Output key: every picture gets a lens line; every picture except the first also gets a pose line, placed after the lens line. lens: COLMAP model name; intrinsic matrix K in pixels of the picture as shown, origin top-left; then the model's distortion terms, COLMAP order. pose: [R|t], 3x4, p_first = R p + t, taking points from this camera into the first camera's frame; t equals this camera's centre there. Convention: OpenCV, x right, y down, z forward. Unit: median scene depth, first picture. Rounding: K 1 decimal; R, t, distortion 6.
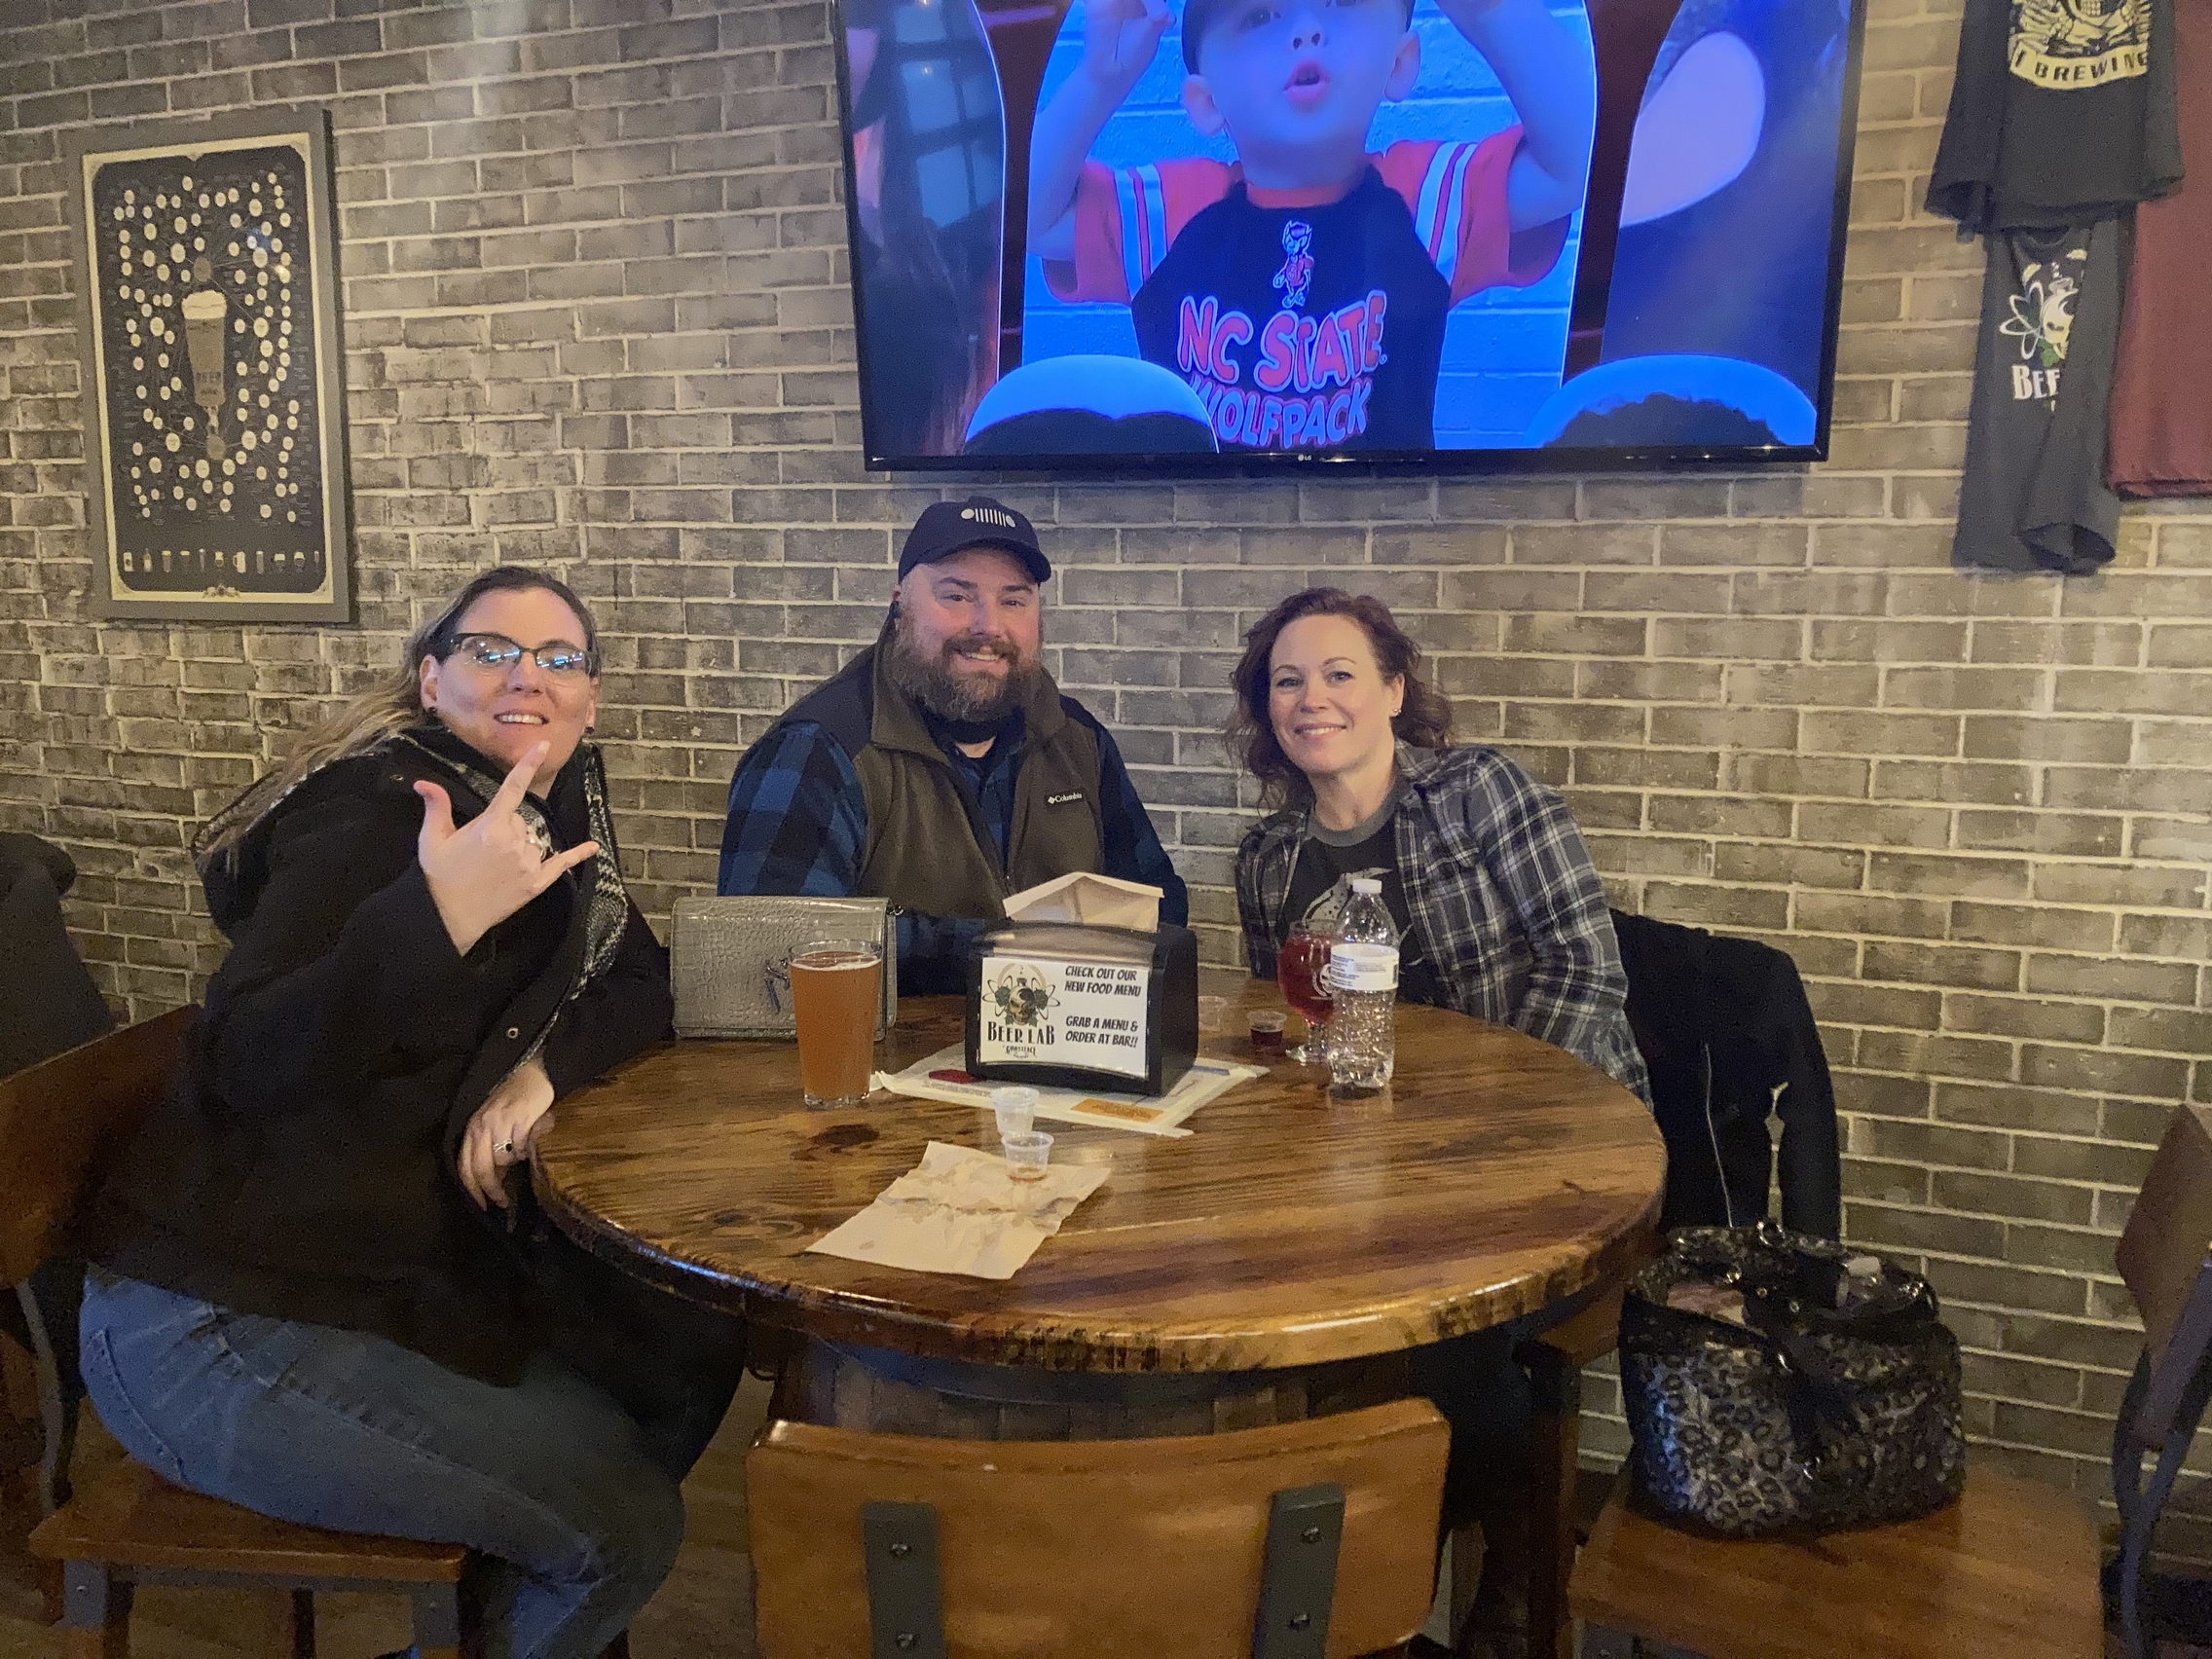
lens RADIAL K [[1787.3, 0, 1093.0], [0, 1787.3, 814.7], [0, 0, 1]] dist [0.017472, -0.005874]
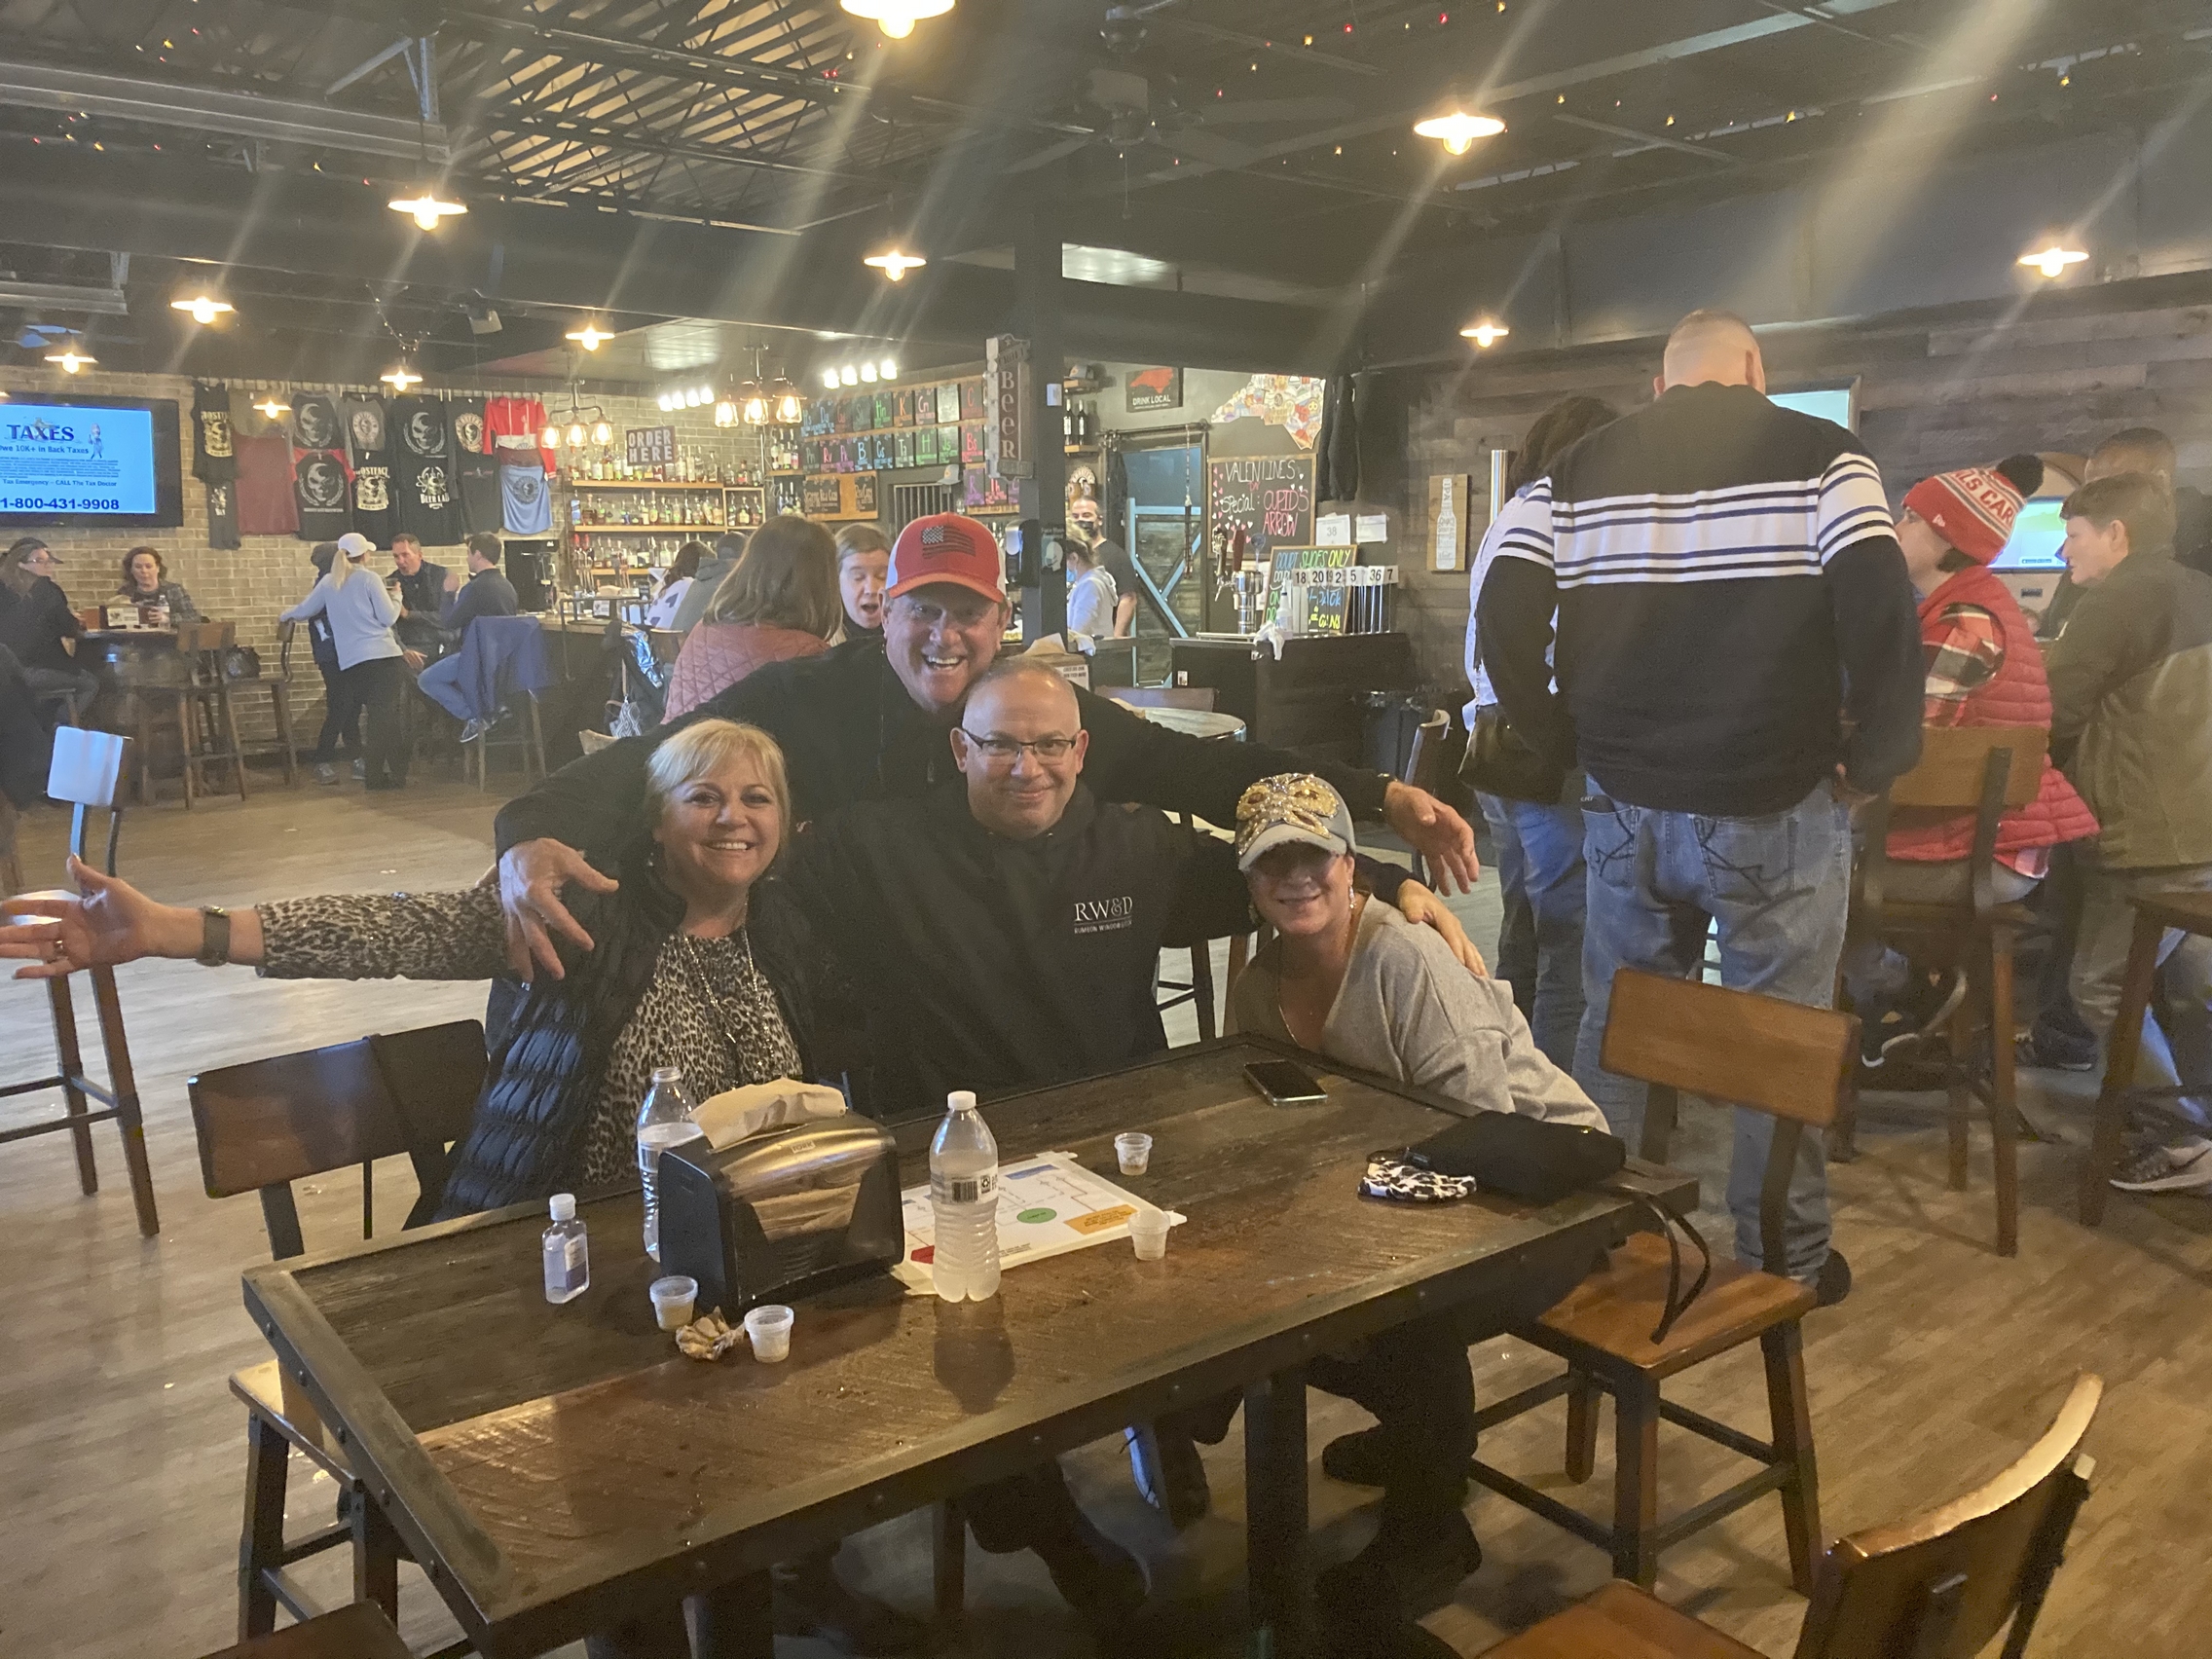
lens RADIAL K [[1787.3, 0, 1086.2], [0, 1787.3, 821.3], [0, 0, 1]] dist [0.017472, -0.005874]
pose [[0.495272, -0.140971, 0.857224, -2.271268], [0.140201, 0.986782, 0.081274, 0.459515], [-0.857350, 0.079931, 0.508490, -2.994952]]
